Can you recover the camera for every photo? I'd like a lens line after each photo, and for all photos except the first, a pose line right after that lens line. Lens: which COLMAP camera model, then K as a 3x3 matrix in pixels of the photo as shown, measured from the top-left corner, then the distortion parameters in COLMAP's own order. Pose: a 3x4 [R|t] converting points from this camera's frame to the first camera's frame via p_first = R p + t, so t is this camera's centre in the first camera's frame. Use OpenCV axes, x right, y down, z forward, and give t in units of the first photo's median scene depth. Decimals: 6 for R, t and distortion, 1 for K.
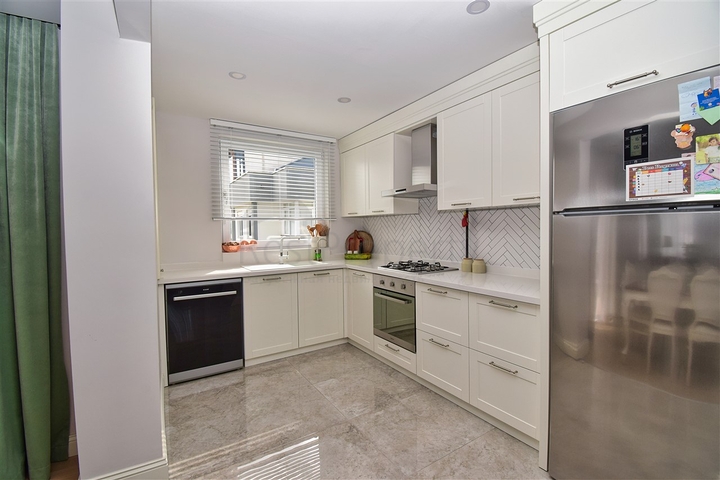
lens RADIAL K [[314.6, 0, 359.4], [0, 314.6, 238.1], [0, 0, 1]] dist [0.001491, -0.020333]
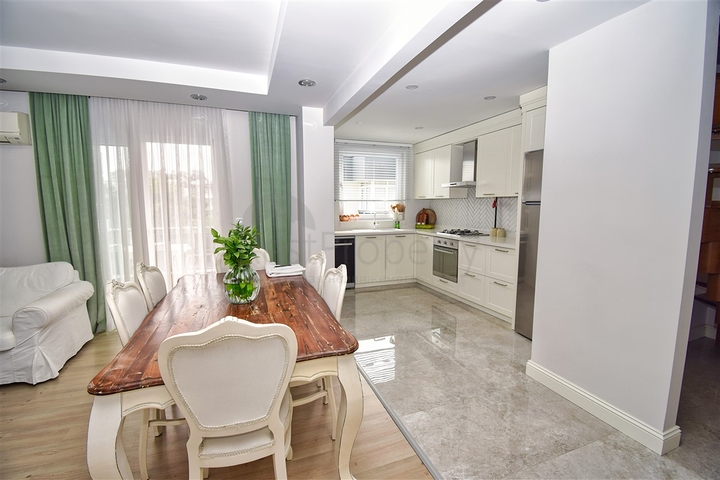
lens RADIAL K [[314.6, 0, 359.4], [0, 314.6, 238.1], [0, 0, 1]] dist [0.001491, -0.020333]
pose [[0.977099, 0.036190, -0.209683, 0.009523], [-0.020528, 0.996866, 0.076395, 0.007445], [0.211791, -0.070341, 0.974780, -0.603517]]
